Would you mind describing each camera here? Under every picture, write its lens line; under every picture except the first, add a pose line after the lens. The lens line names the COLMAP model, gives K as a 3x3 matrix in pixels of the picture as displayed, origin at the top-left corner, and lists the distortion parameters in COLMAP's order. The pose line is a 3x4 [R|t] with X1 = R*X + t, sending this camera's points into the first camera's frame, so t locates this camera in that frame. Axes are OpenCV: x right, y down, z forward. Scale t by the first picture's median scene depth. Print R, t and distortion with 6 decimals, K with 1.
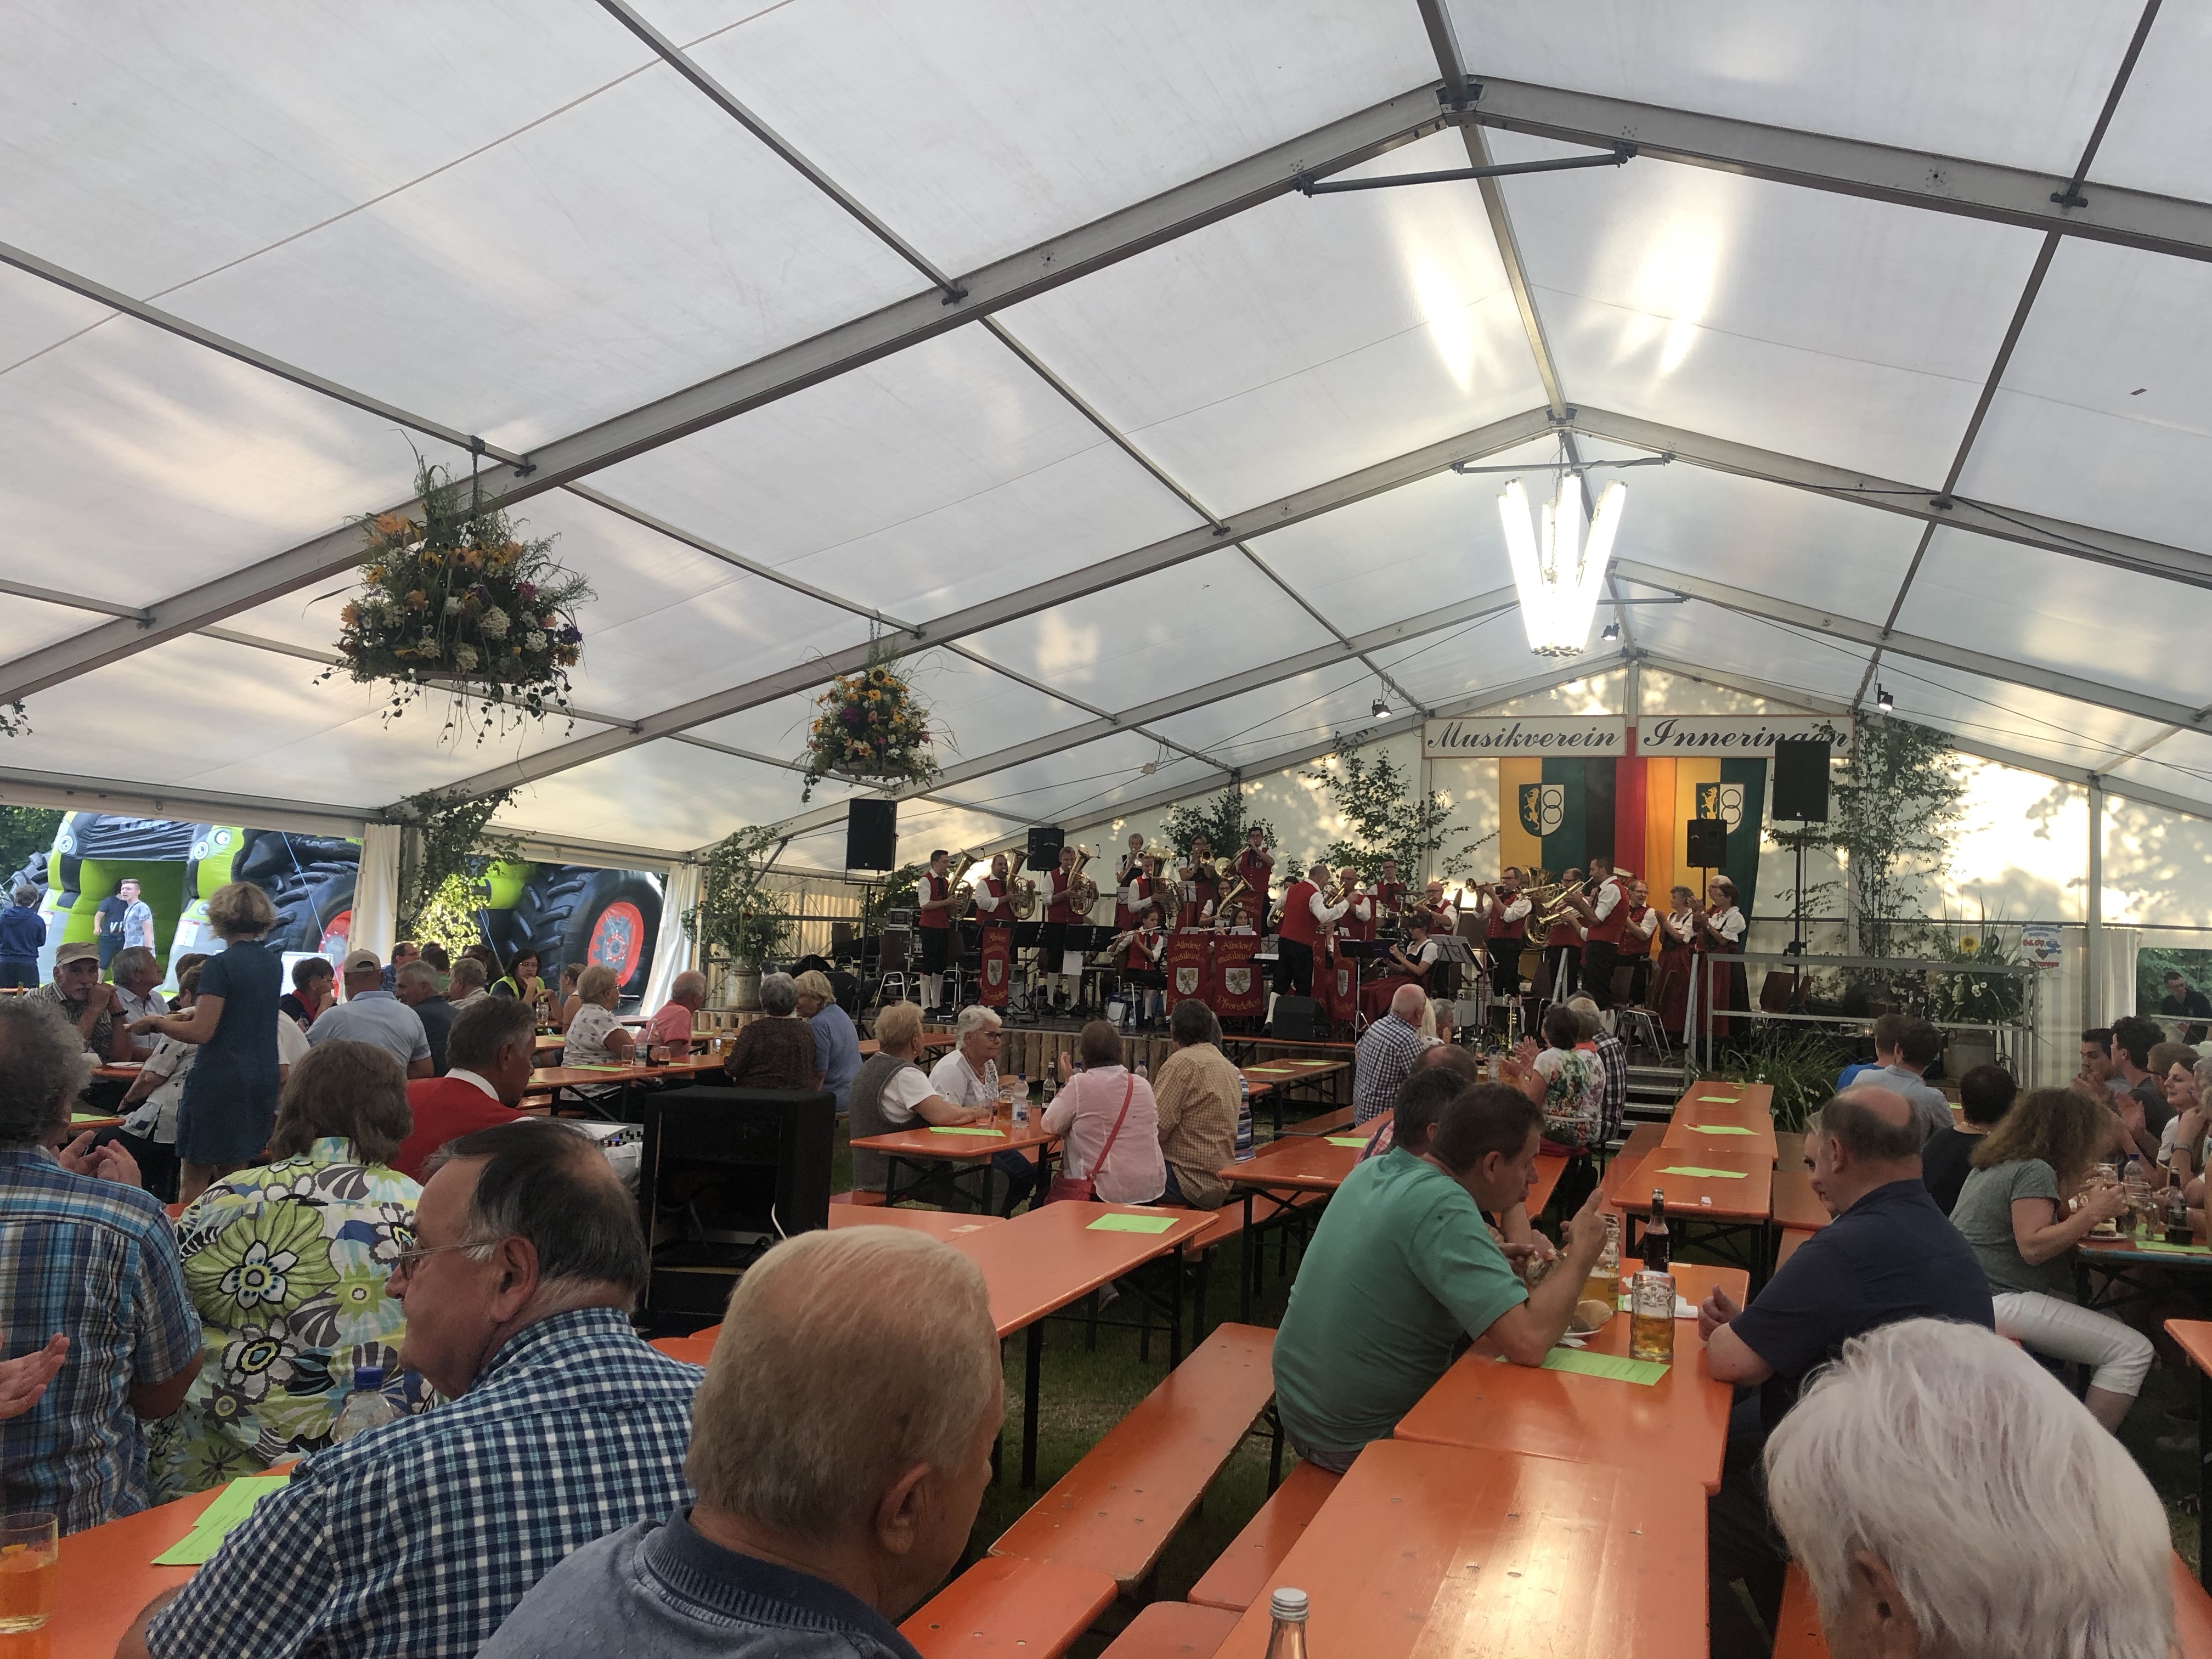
lens RADIAL K [[1819.1, 0, 1097.6], [0, 1819.1, 817.0], [0, 0, 1]] dist [0.019693, 0.001426]
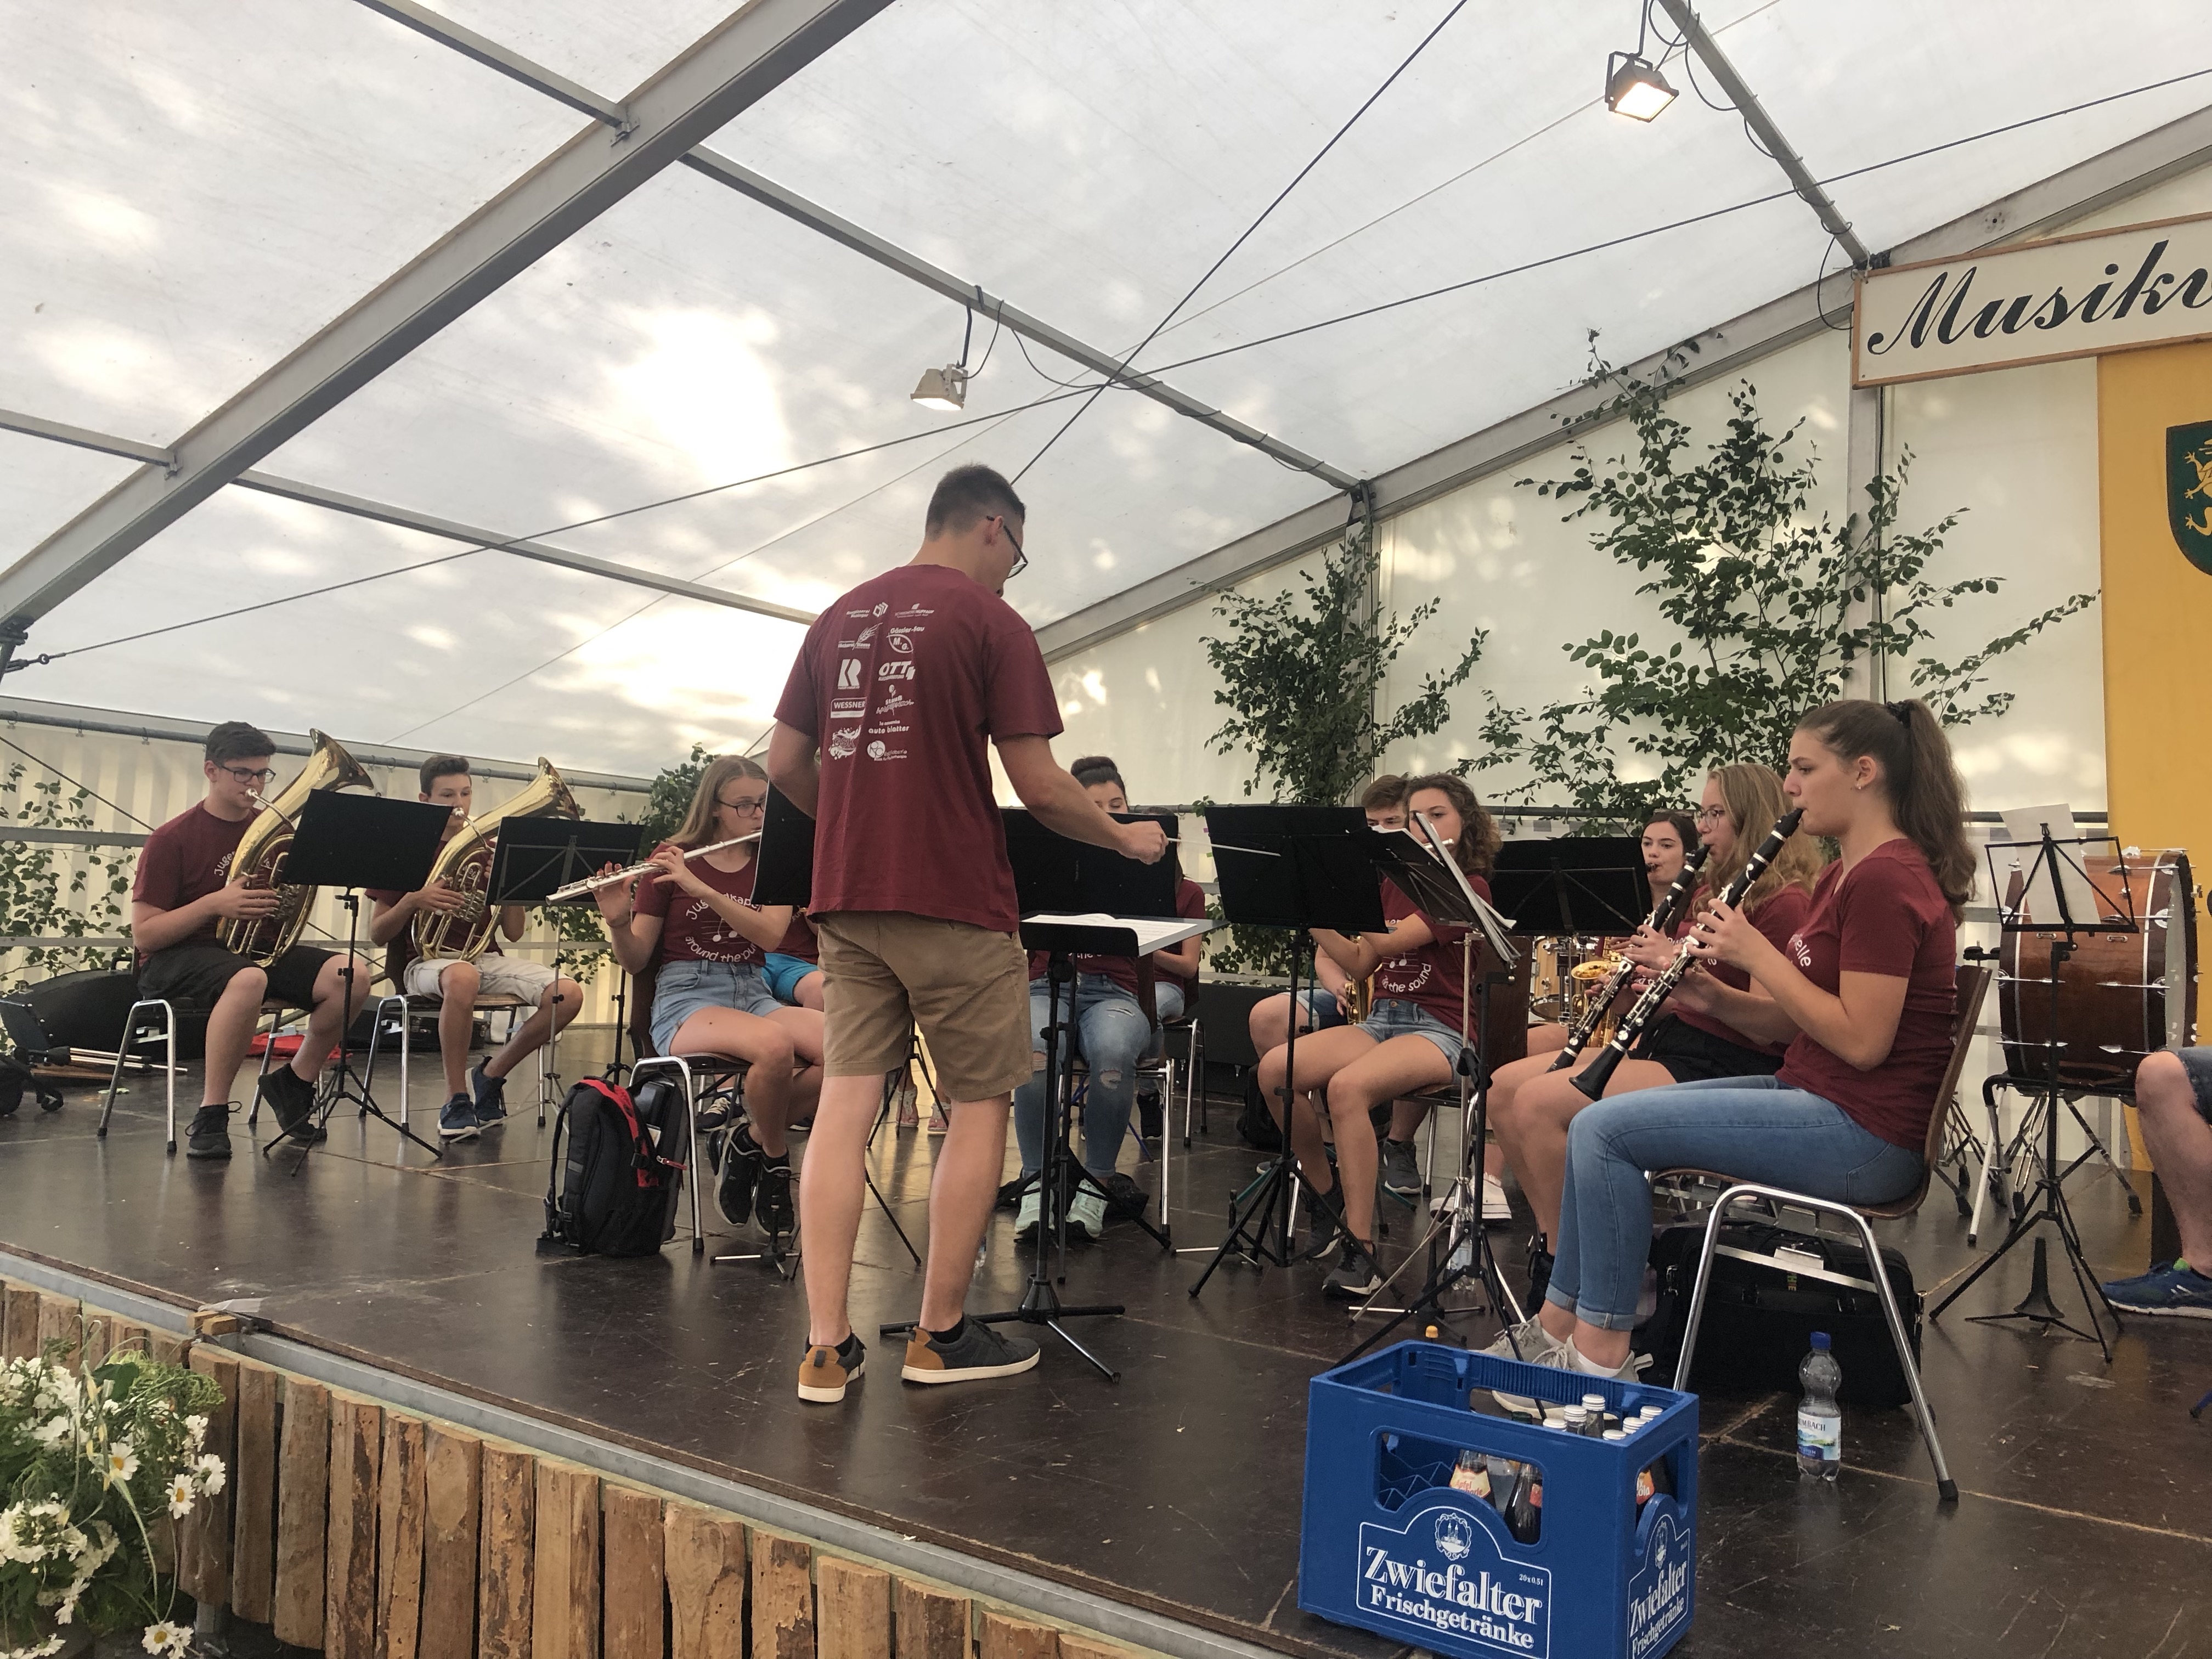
lens RADIAL K [[1795.9, 0, 1108.6], [0, 1795.9, 838.9], [0, 0, 1]] dist [-0.001429, -0.002406]
pose [[0.956321, -0.014068, -0.291979, 0.142678], [0.010913, 0.999863, -0.012430, 0.056820], [0.292114, 0.008700, 0.956344, 0.636401]]
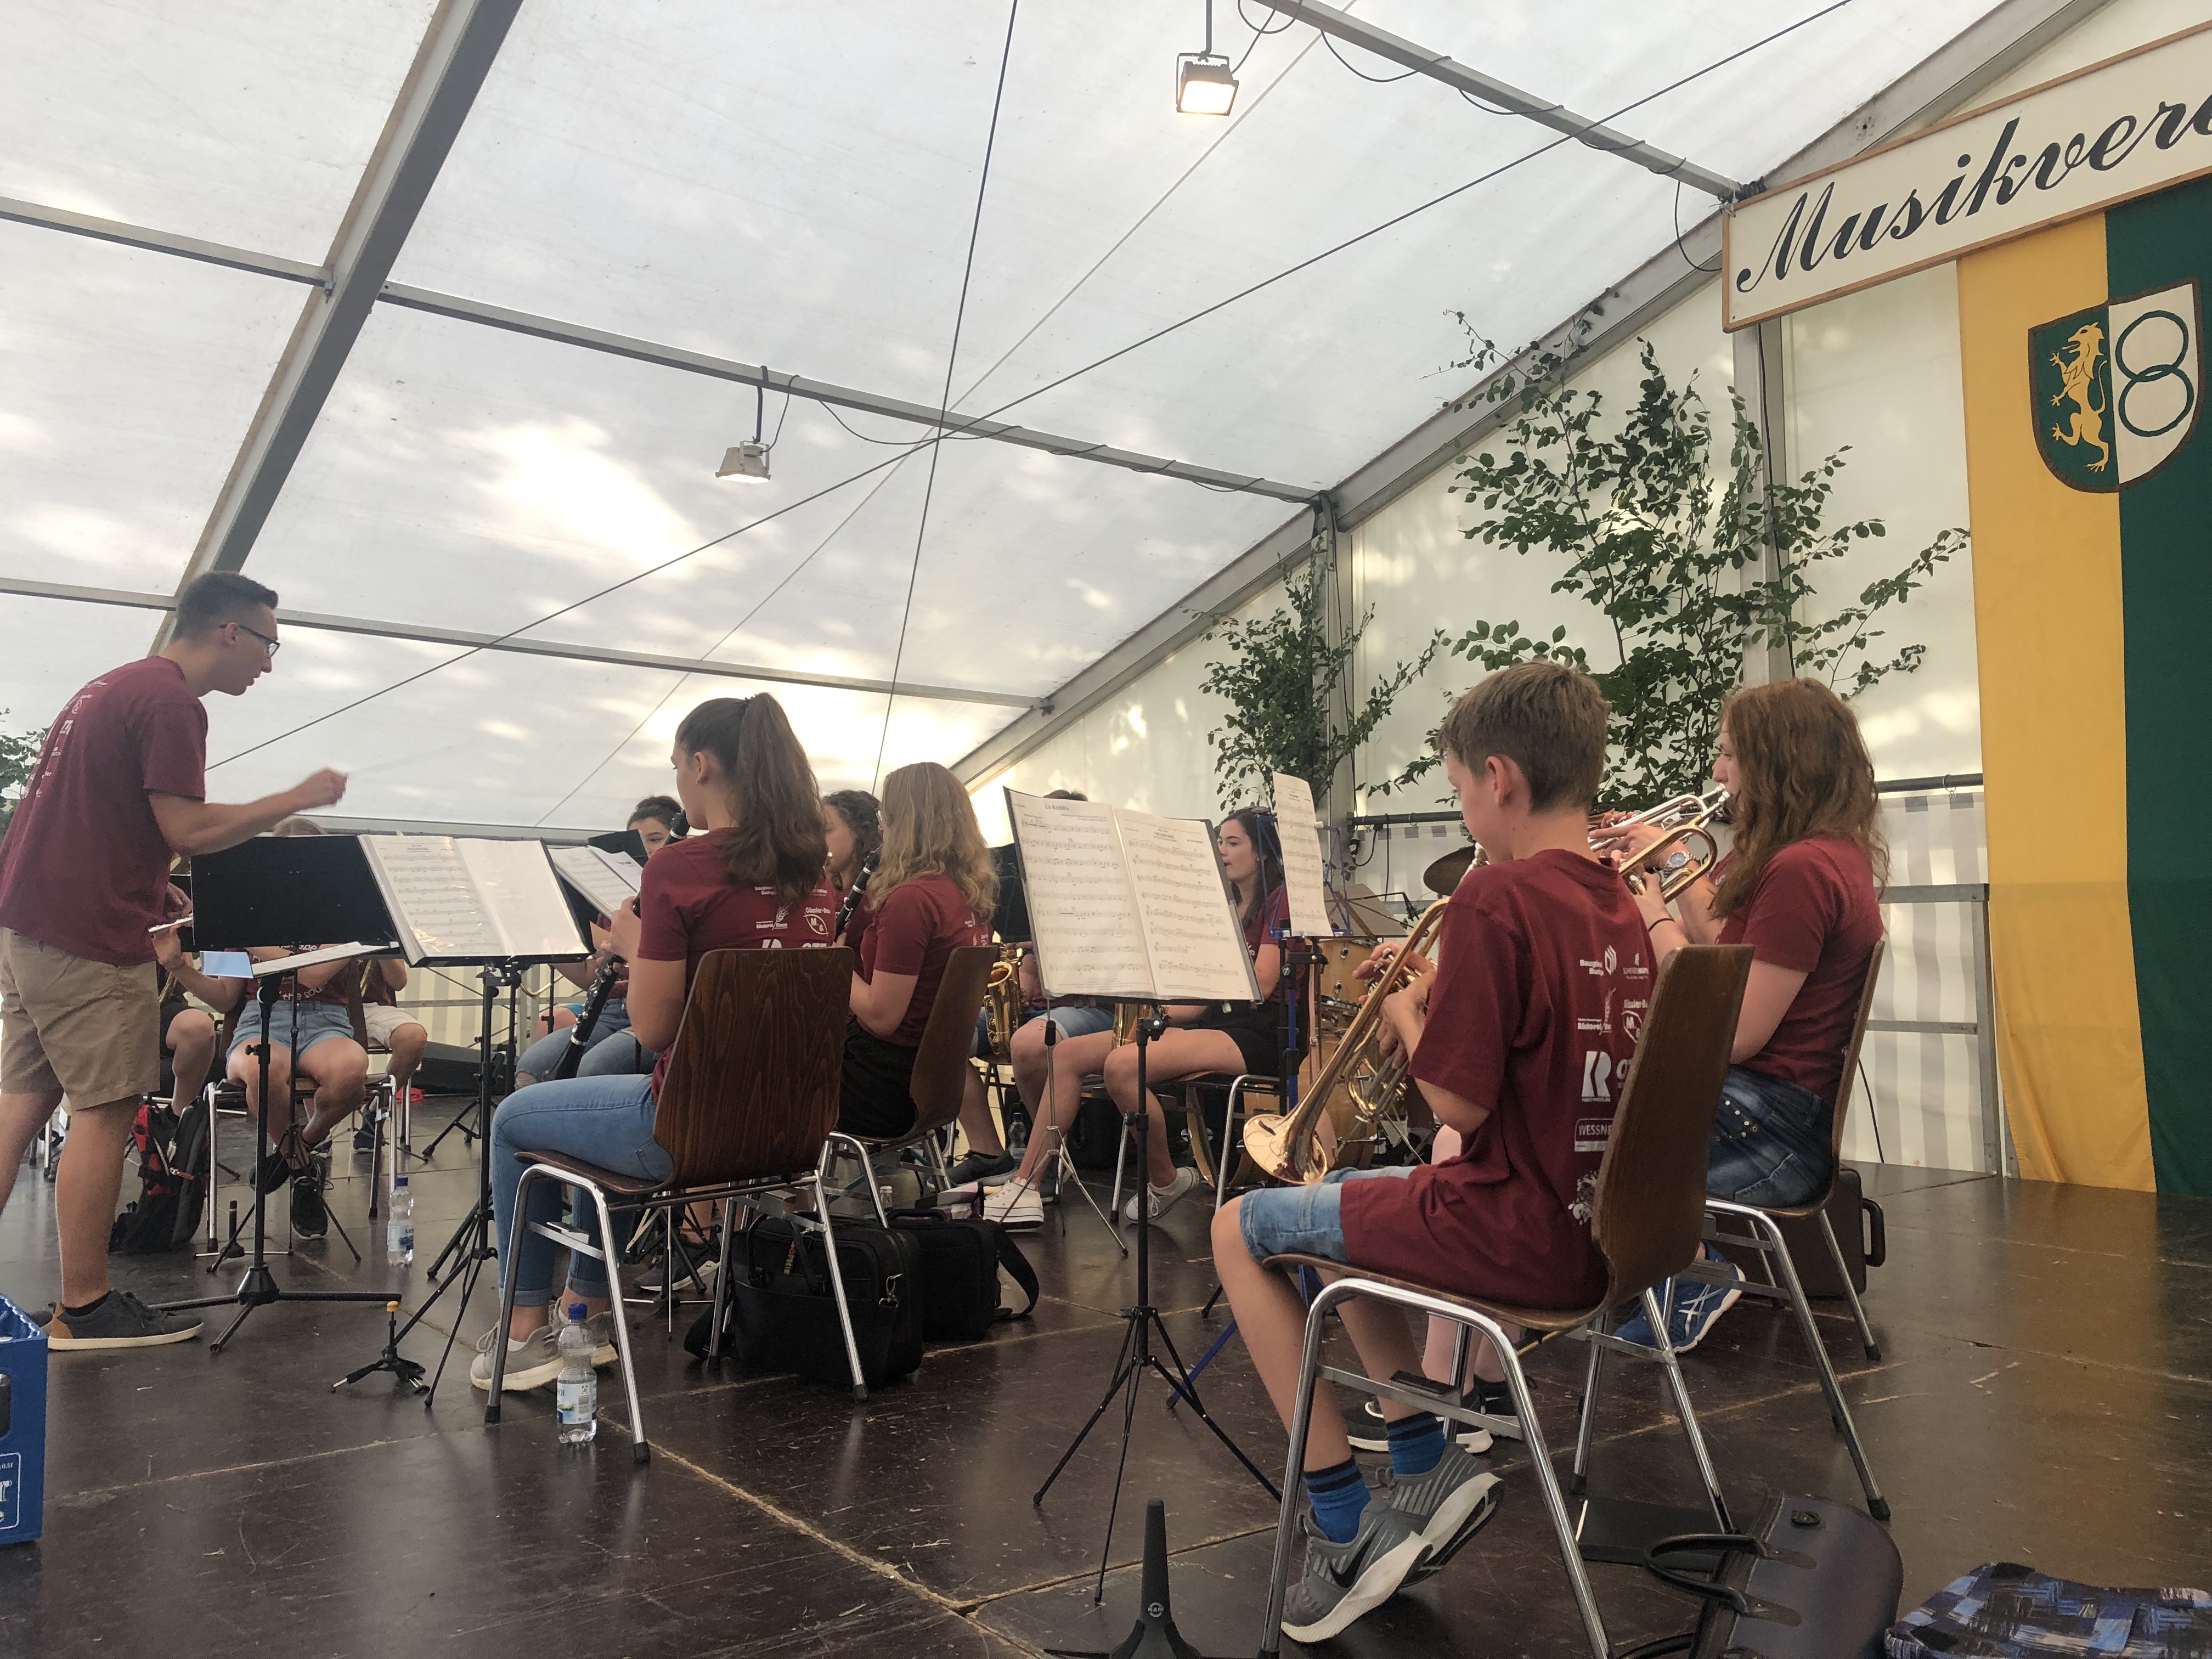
lens RADIAL K [[1837.7, 0, 1146.3], [0, 1837.7, 816.0], [0, 0, 1]] dist [-0.044008, 0.091378]
pose [[0.824721, -0.089313, -0.558443, 0.268587], [0.066113, 0.995906, -0.061640, 0.065738], [0.561662, 0.013915, 0.827250, 0.683948]]
